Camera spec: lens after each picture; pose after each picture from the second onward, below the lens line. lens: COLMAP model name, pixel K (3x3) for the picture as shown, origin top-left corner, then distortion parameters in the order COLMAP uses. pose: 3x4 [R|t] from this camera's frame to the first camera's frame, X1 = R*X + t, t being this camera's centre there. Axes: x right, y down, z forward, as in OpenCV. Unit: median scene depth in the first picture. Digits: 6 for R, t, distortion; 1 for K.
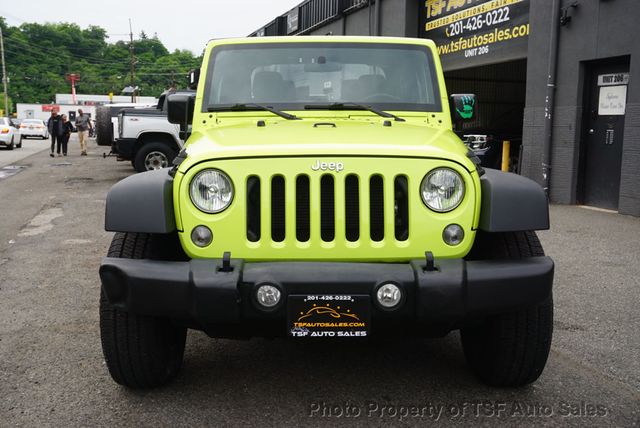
lens RADIAL K [[660.5, 0, 294.8], [0, 660.5, 203.4], [0, 0, 1]] dist [0.012191, 0.000000]
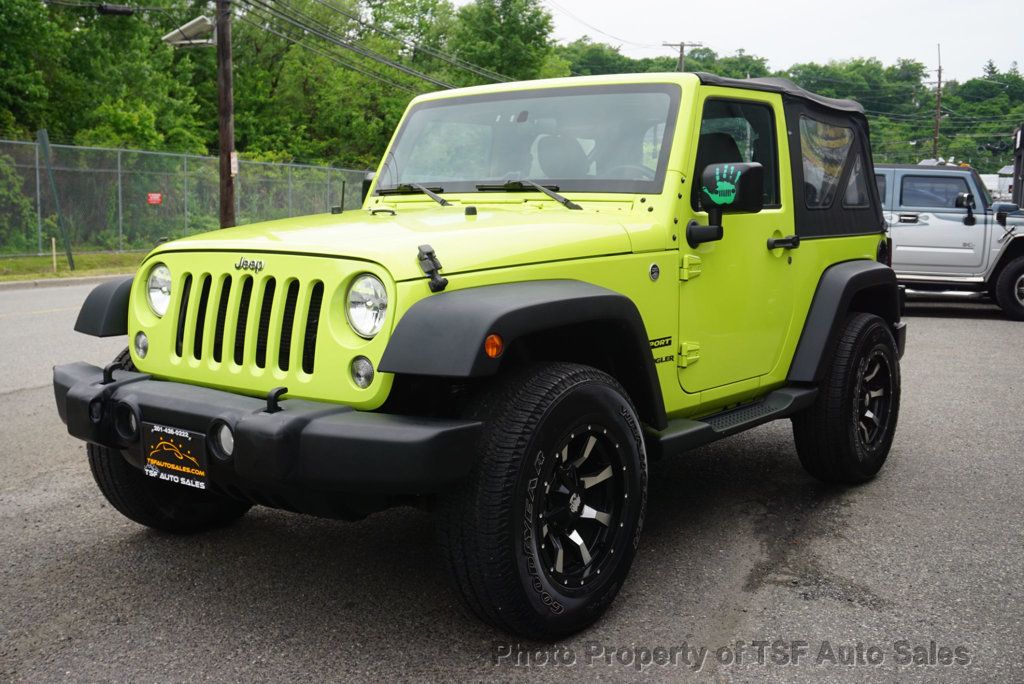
lens RADIAL K [[1056.9, 0, 492.8], [0, 1056.9, 341.1], [0, 0, 1]] dist [0.012191, 0.000000]
pose [[0.795851, 0.078342, -0.600402, 0.949355], [-0.081688, 0.996421, 0.021736, -0.018076], [0.599956, 0.031747, 0.799403, 0.199754]]
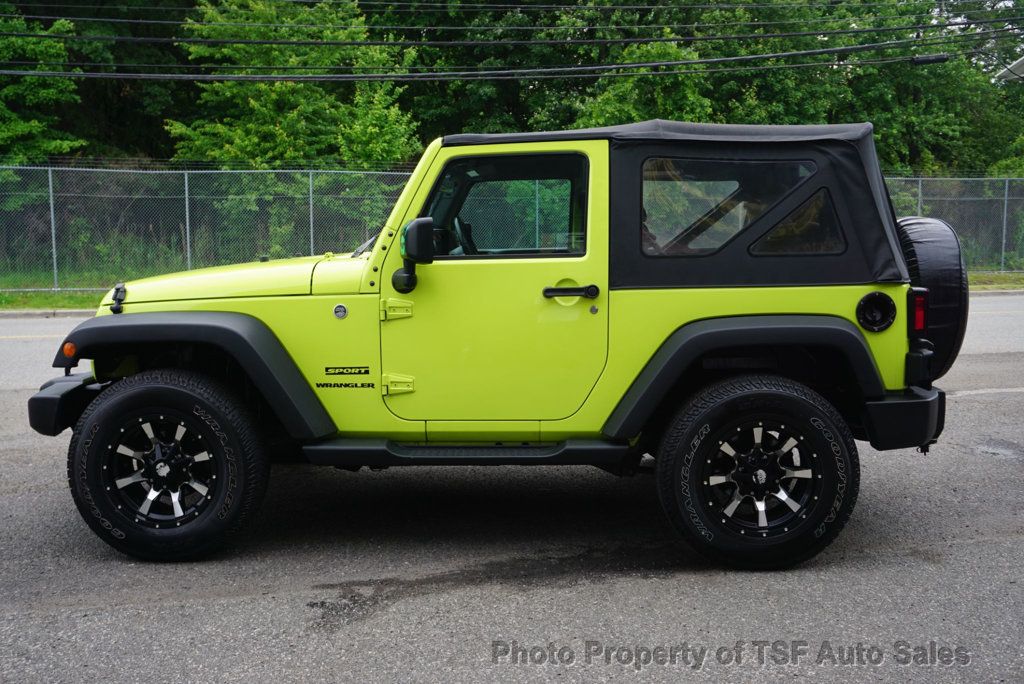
lens RADIAL K [[897.9, 0, 512.1], [0, 897.9, 341.9], [0, 0, 1]] dist [0.010015, 0.006470]
pose [[-0.004494, 0.119936, -0.992771, 1.641671], [-0.120737, 0.985454, 0.119599, -0.233244], [0.992674, 0.120401, 0.010052, 1.579666]]
